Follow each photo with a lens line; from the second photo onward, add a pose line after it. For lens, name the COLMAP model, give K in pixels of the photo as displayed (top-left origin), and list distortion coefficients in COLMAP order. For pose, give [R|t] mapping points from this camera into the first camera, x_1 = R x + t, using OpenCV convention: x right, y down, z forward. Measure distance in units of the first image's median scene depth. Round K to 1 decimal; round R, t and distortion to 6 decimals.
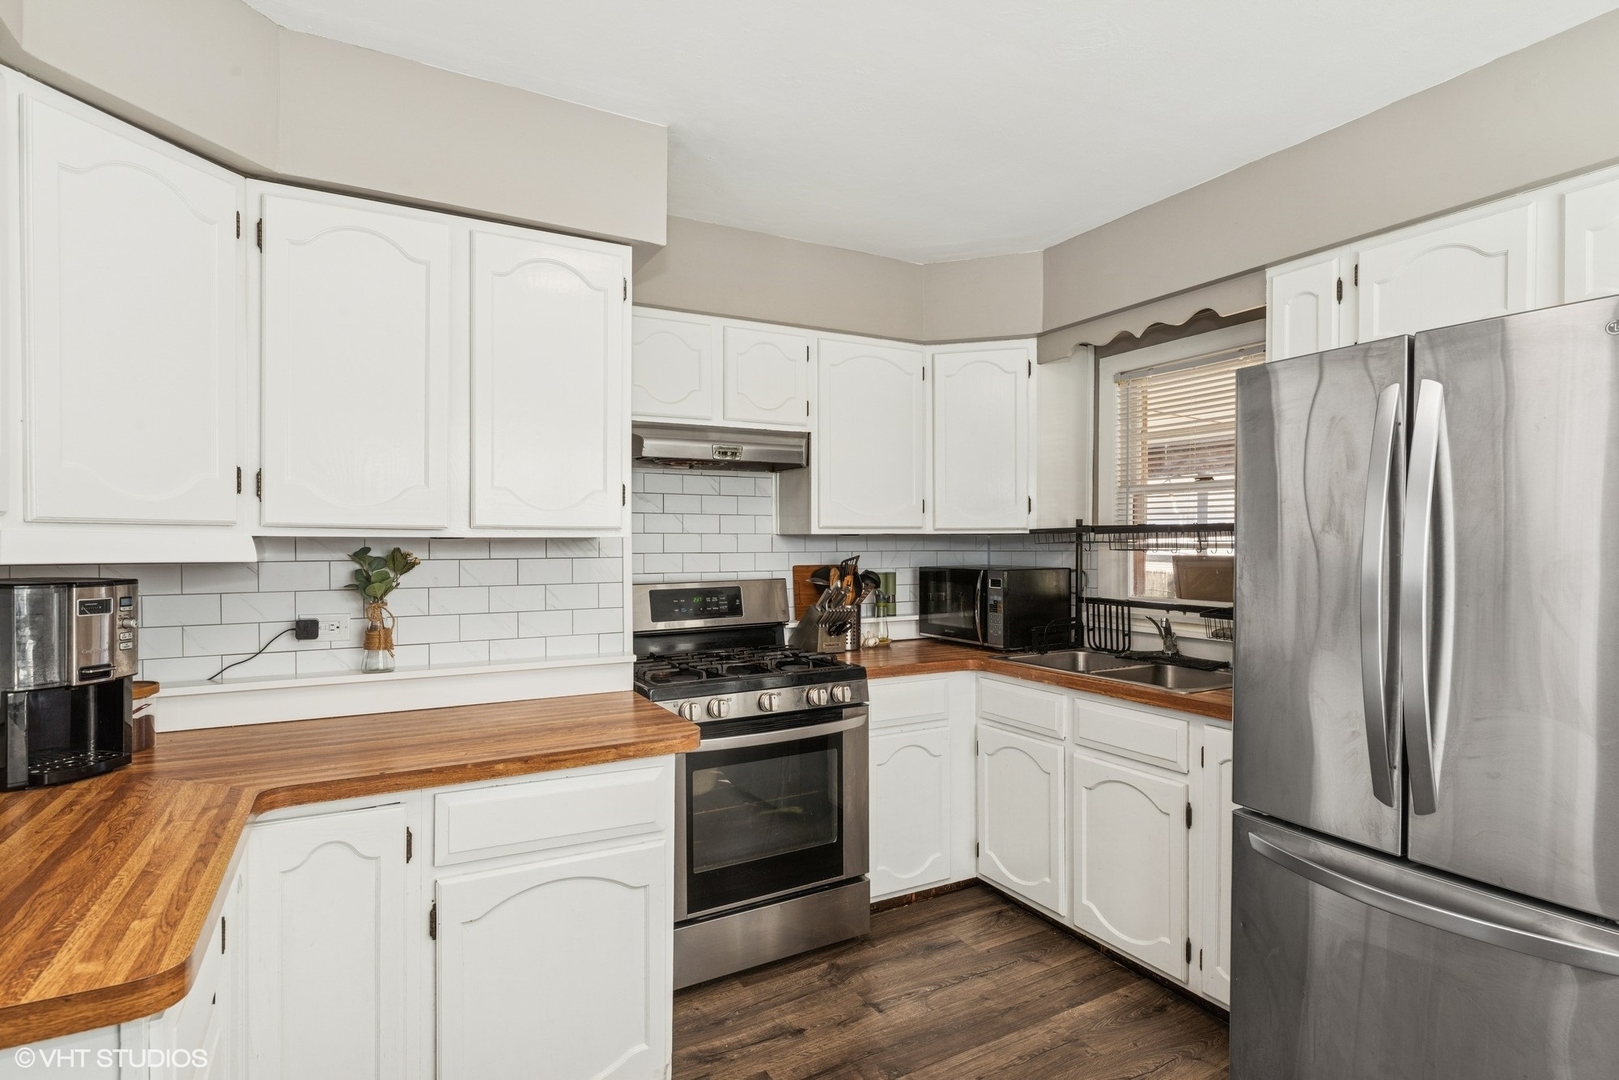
lens RADIAL K [[828.9, 0, 810.1], [0, 828.9, 546.7], [0, 0, 1]] dist [0.003754, 0.000397]
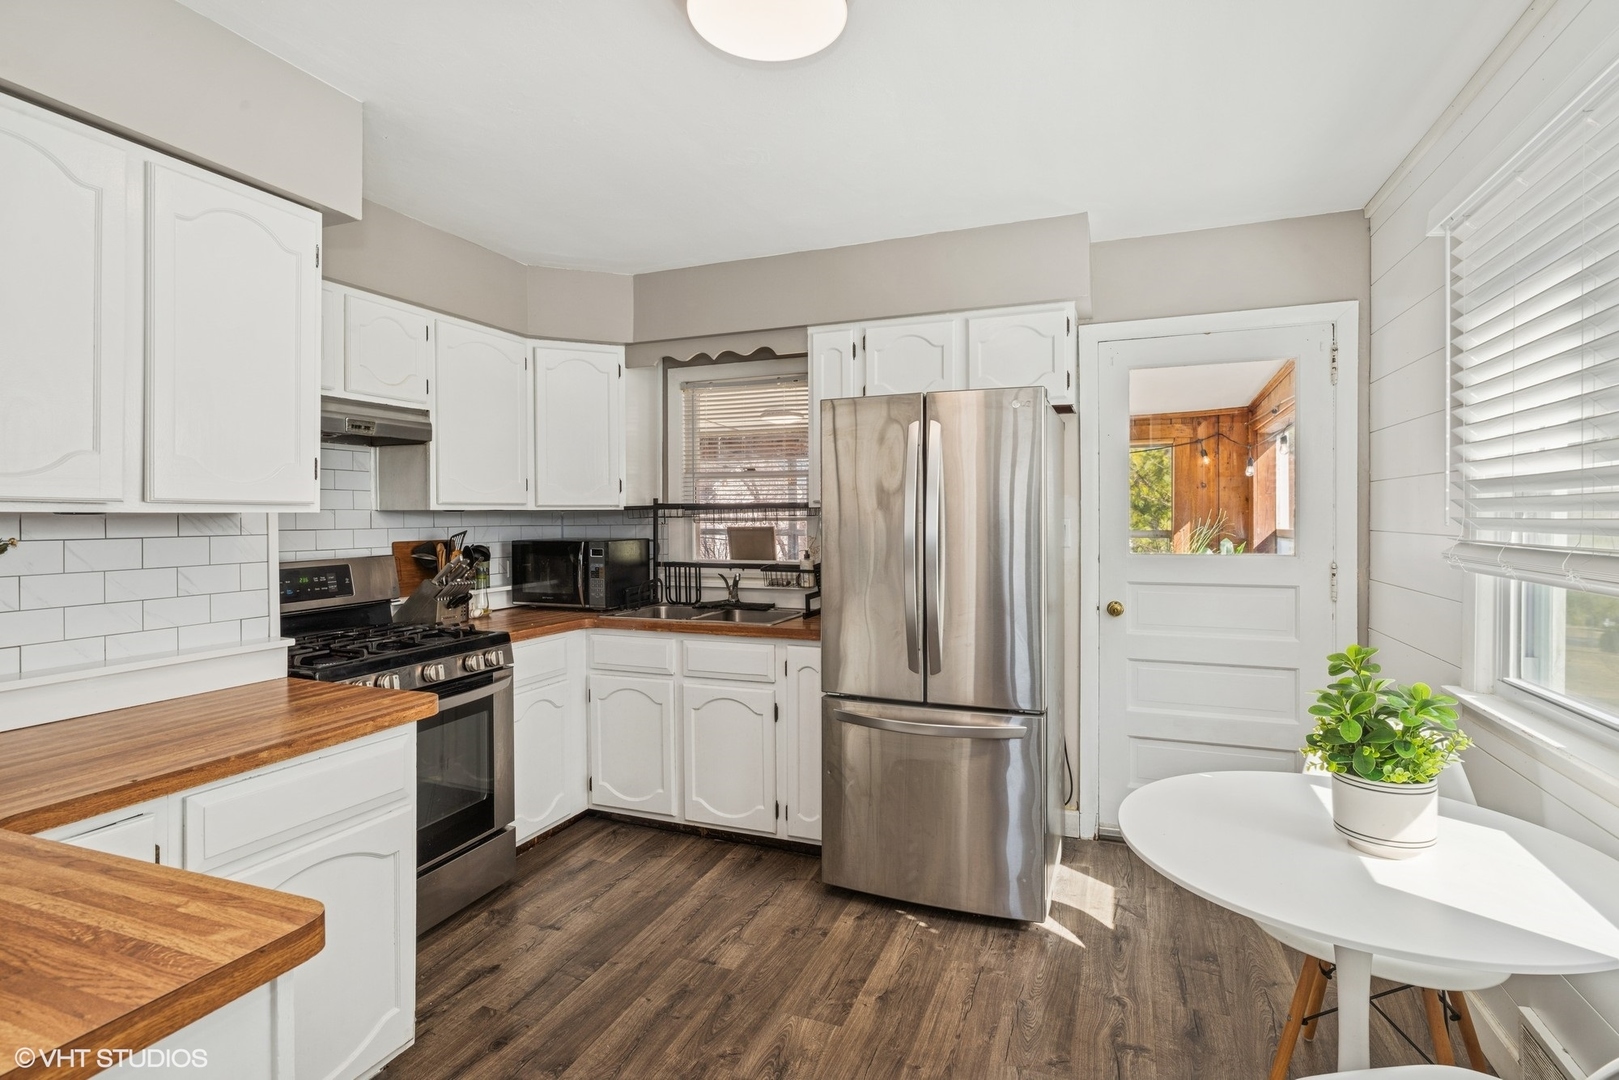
lens RADIAL K [[828.9, 0, 792.2], [0, 828.9, 511.6], [0, 0, 1]] dist [0.003754, 0.000397]
pose [[0.770460, 0.000930, 0.637488, -0.374122], [0.008573, 0.999893, -0.011820, 0.003287], [-0.637431, 0.014572, 0.770370, -0.085577]]
